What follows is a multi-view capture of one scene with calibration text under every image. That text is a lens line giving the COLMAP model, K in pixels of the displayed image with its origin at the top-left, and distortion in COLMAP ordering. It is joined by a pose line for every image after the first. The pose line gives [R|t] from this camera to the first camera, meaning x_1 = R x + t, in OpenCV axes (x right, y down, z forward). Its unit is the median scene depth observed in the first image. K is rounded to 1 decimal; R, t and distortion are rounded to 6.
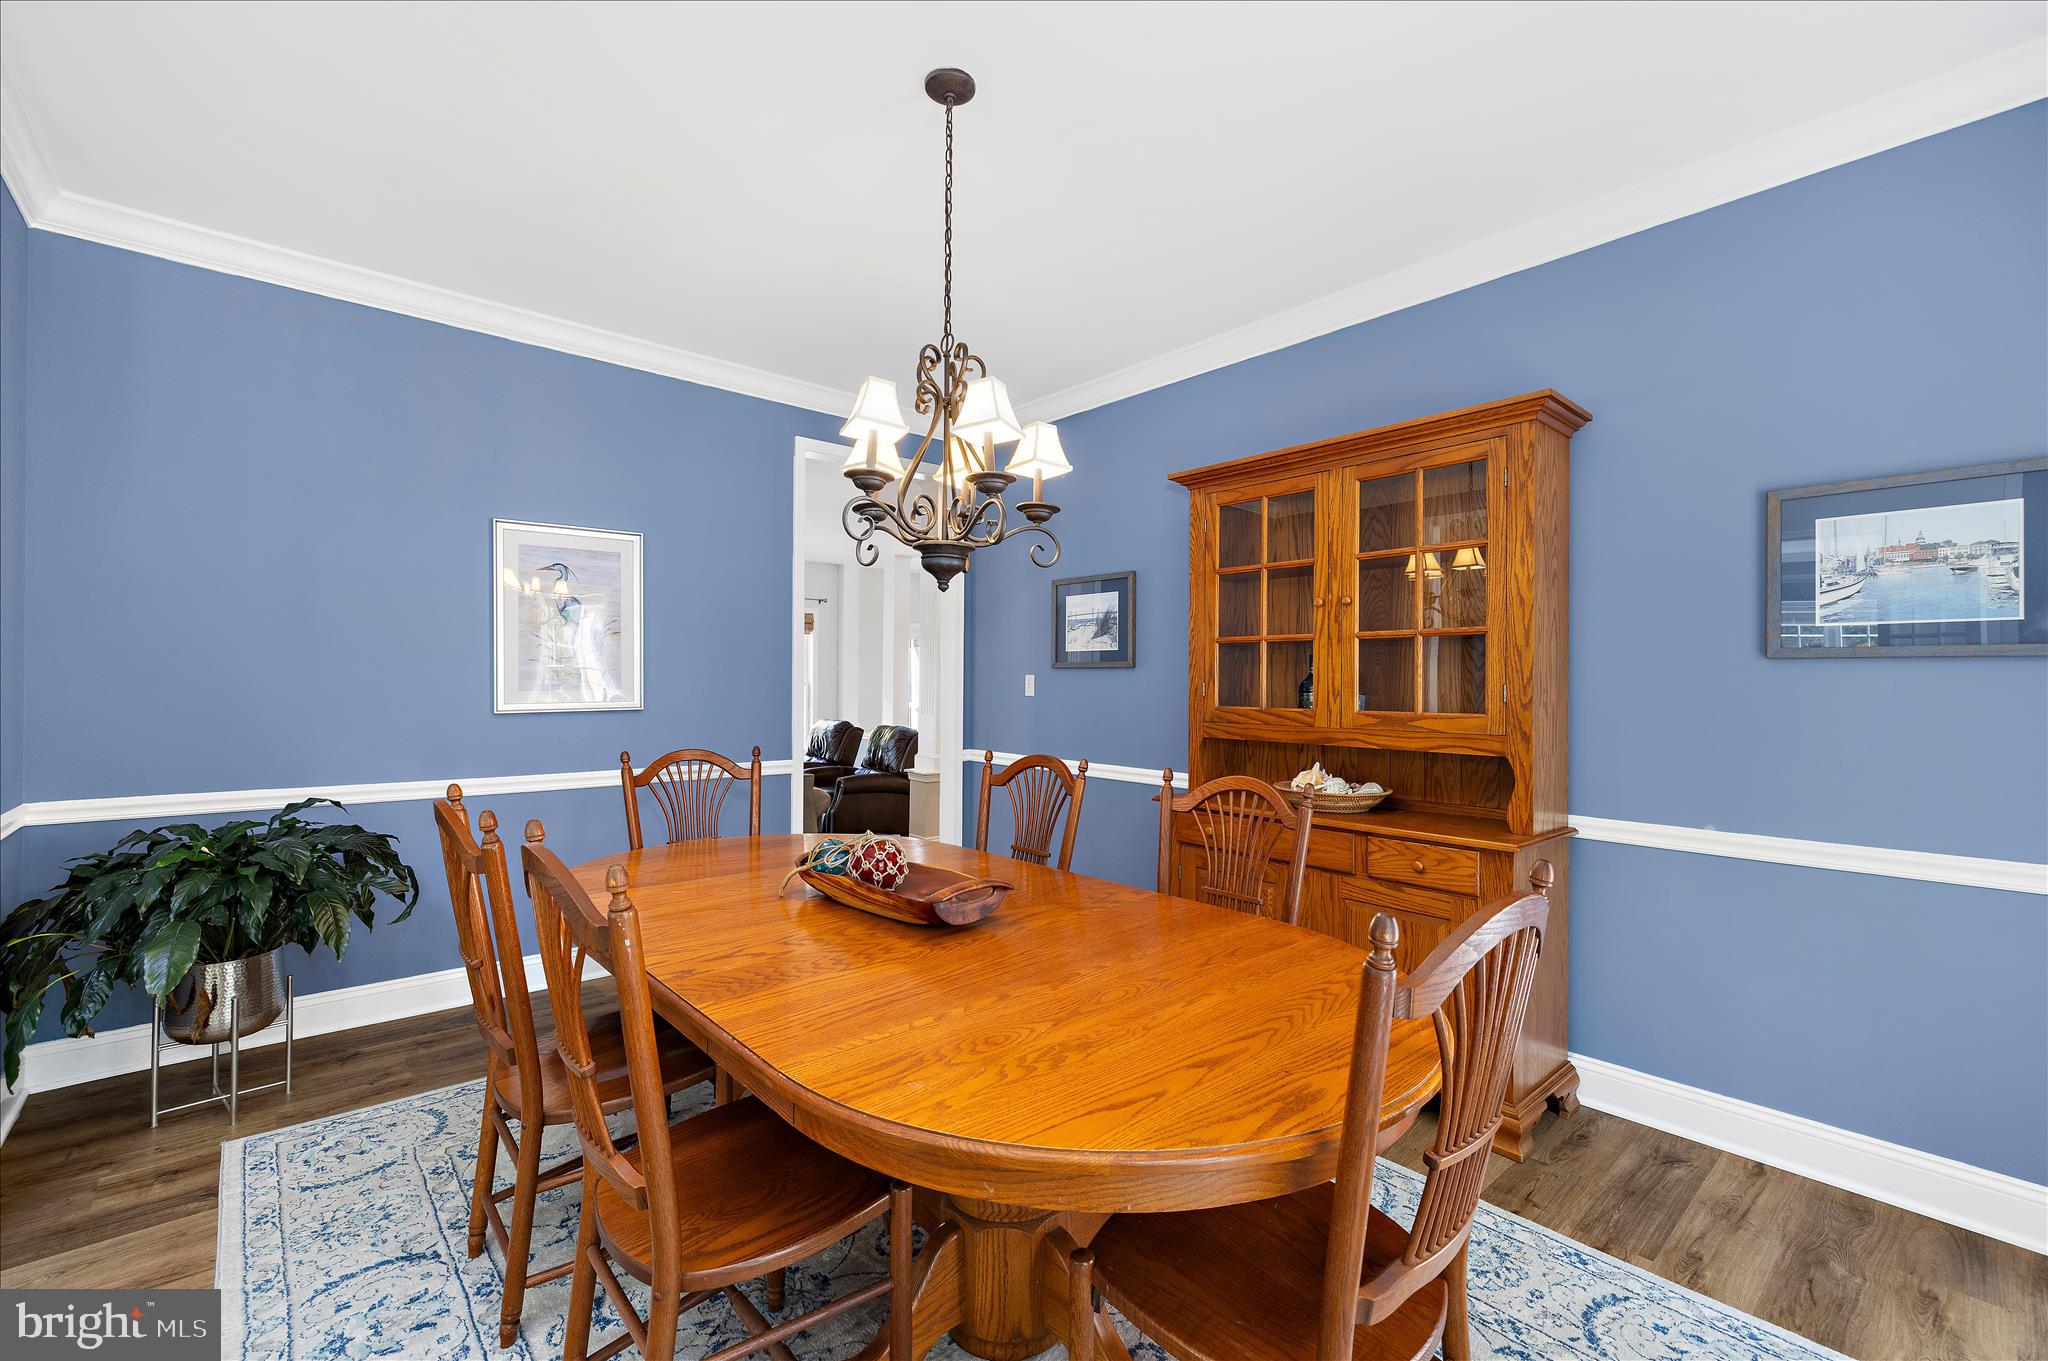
lens RADIAL K [[884.7, 0, 1028.7], [0, 884.7, 674.4], [0, 0, 1]] dist [-0.001522, -0.000792]
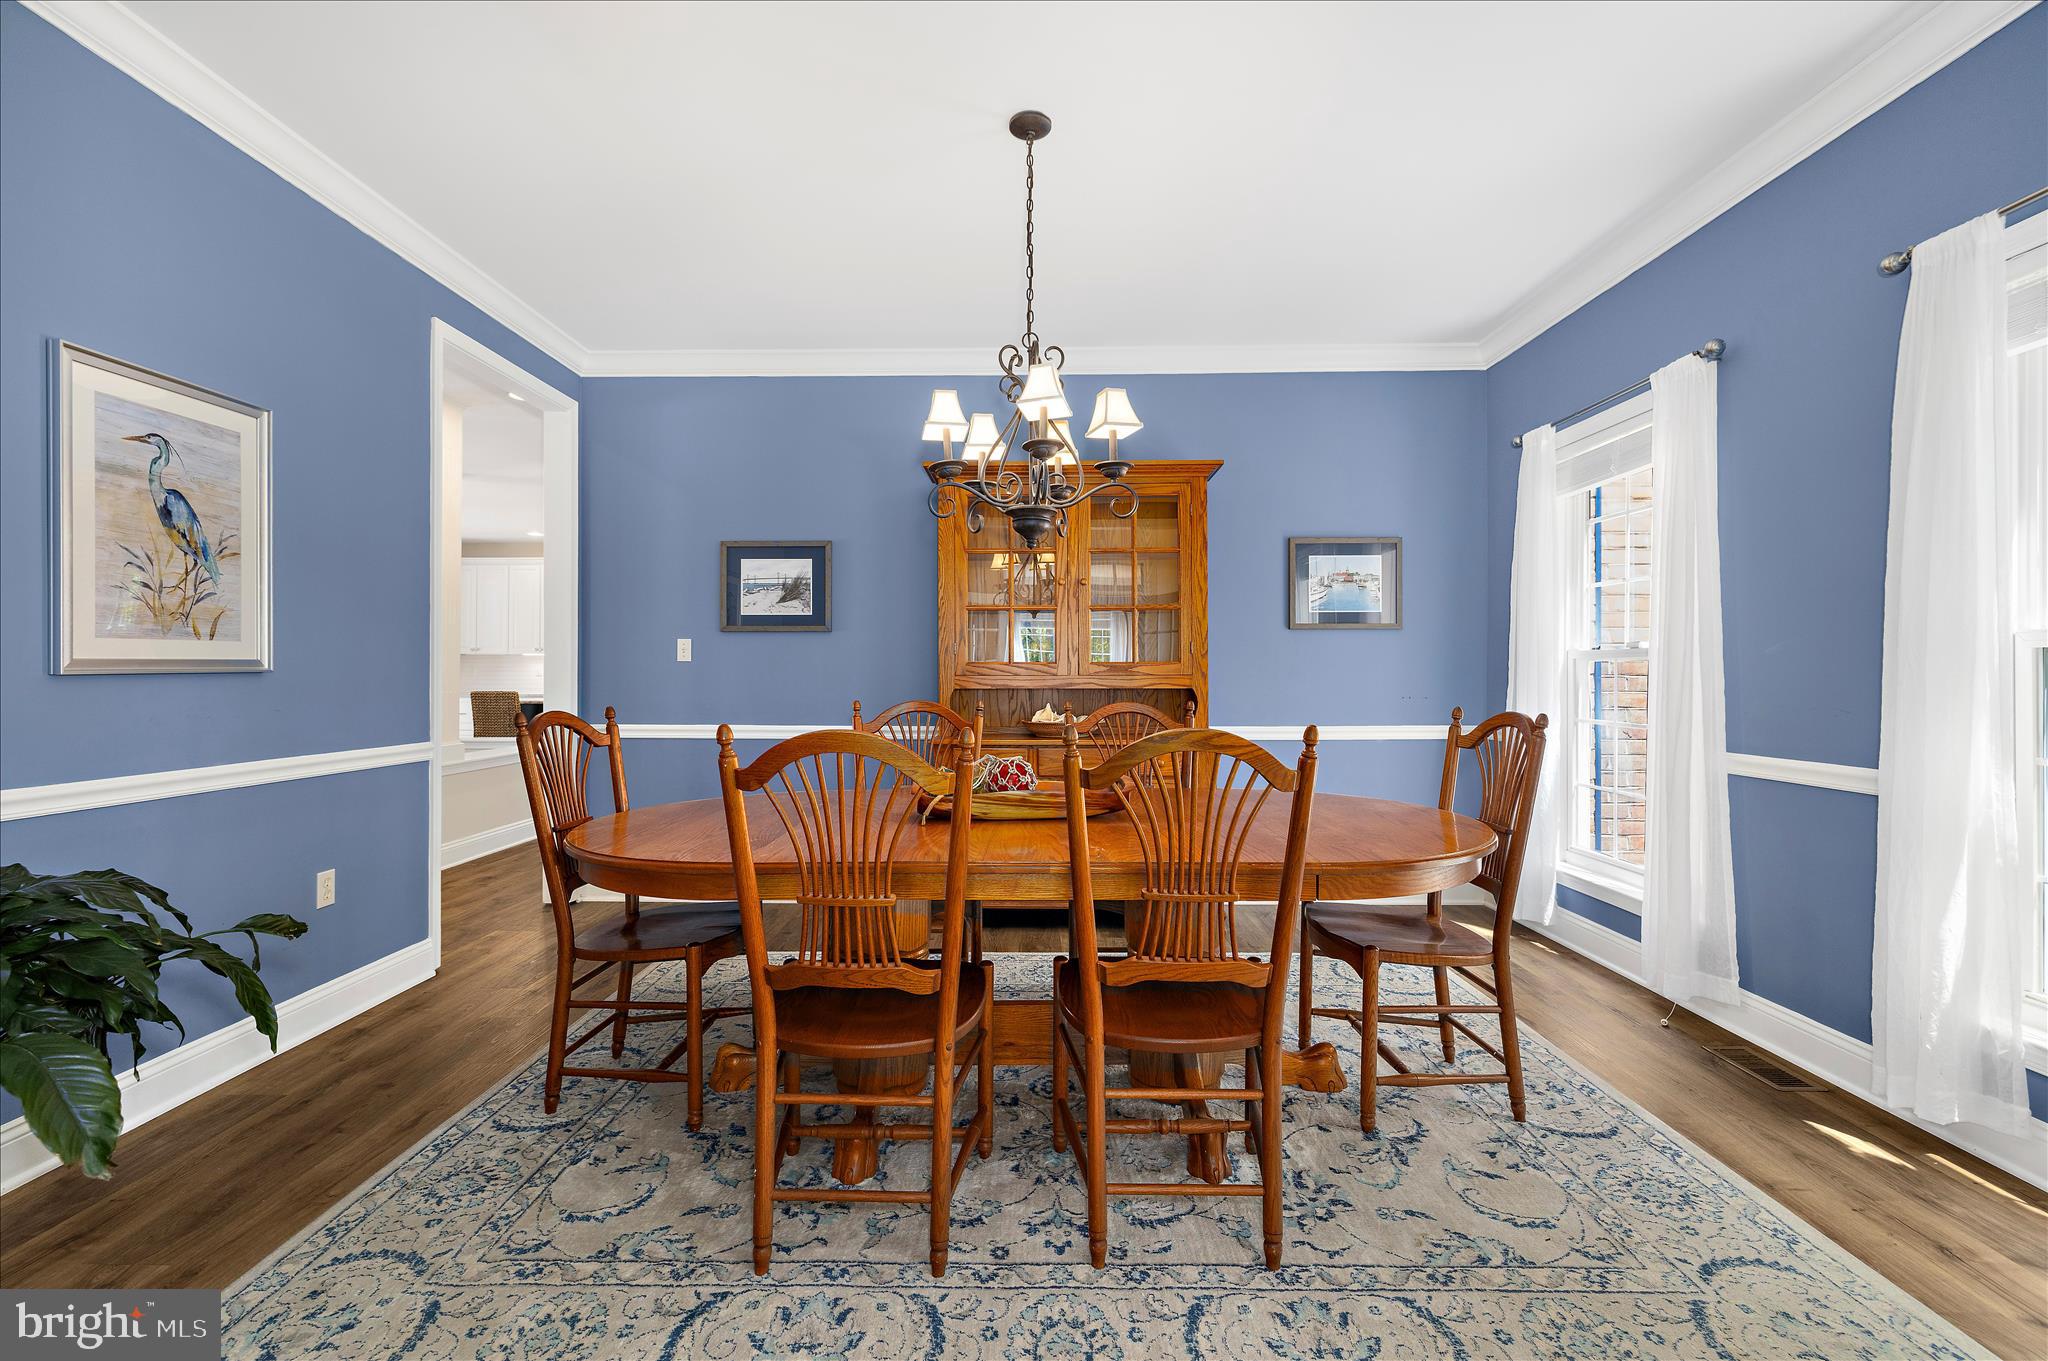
lens RADIAL K [[884.7, 0, 1024.4], [0, 884.7, 676.0], [0, 0, 1]] dist [-0.001522, -0.000792]
pose [[0.660429, -0.009885, 0.750824, -0.526145], [0.000626, 0.999920, 0.012614, 0.032214], [-0.750889, -0.007861, 0.660382, 0.116427]]
